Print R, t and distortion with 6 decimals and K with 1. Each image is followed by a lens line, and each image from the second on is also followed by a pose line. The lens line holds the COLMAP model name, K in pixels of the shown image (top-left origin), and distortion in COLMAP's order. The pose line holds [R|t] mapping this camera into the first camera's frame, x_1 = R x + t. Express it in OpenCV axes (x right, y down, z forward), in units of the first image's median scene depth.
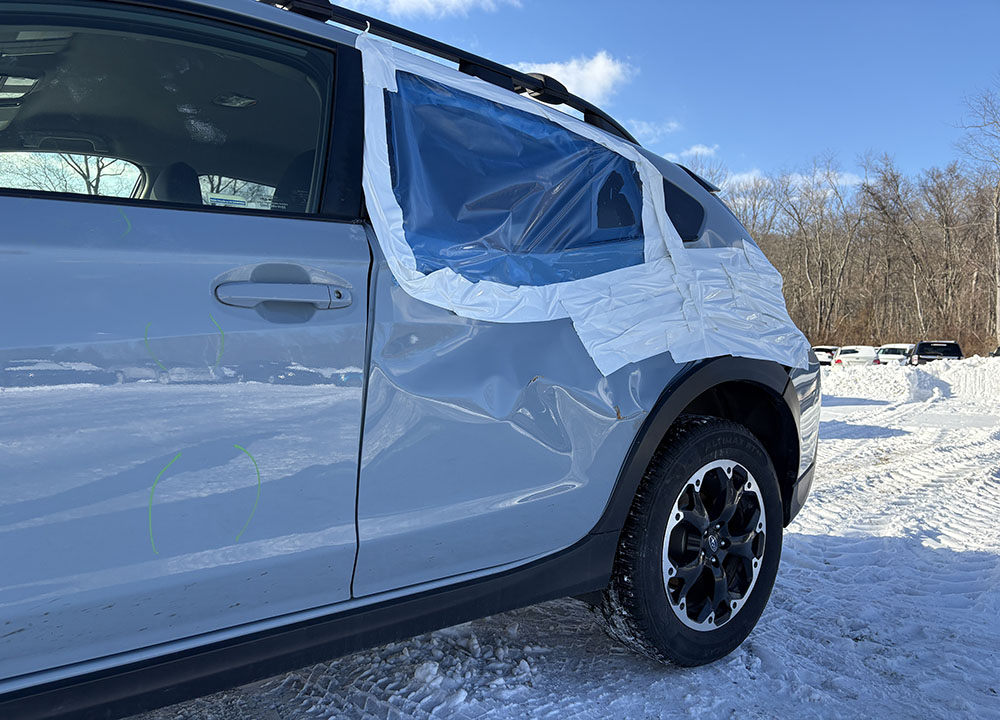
lens RADIAL K [[750.6, 0, 499.0], [0, 750.6, 376.8], [0, 0, 1]] dist [0.067365, -0.070619]
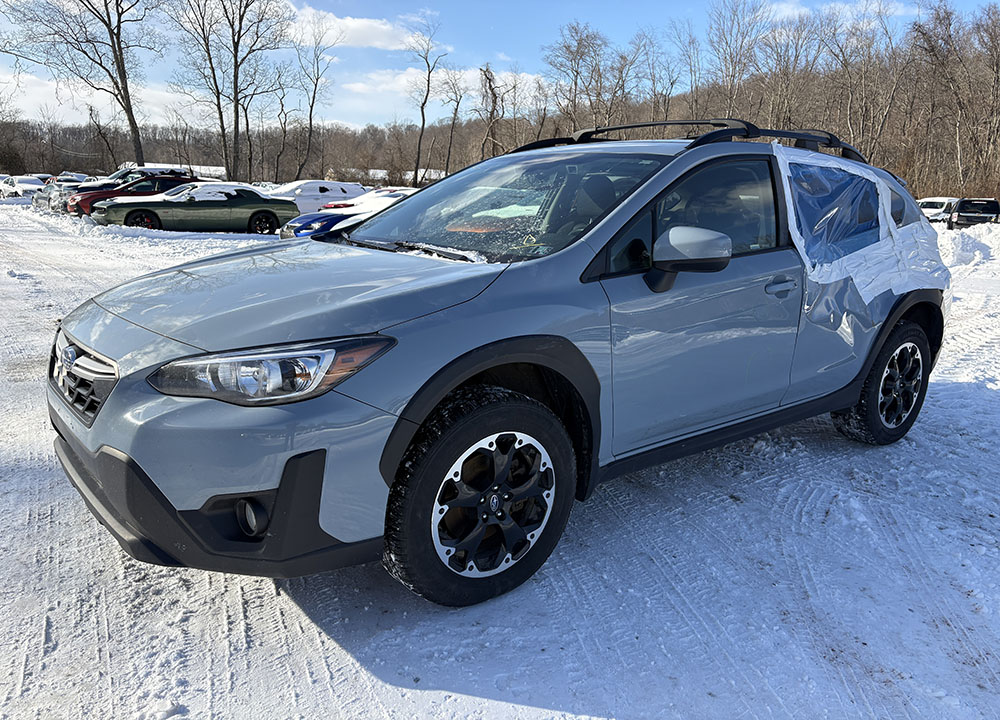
lens RADIAL K [[750.6, 0, 499.0], [0, 750.6, 376.8], [0, 0, 1]] dist [0.067365, -0.070619]
pose [[0.999821, -0.002641, -0.018742, -0.410140], [0.006237, 0.980878, 0.194522, -0.108797], [0.017869, -0.194604, 0.980719, -0.540216]]
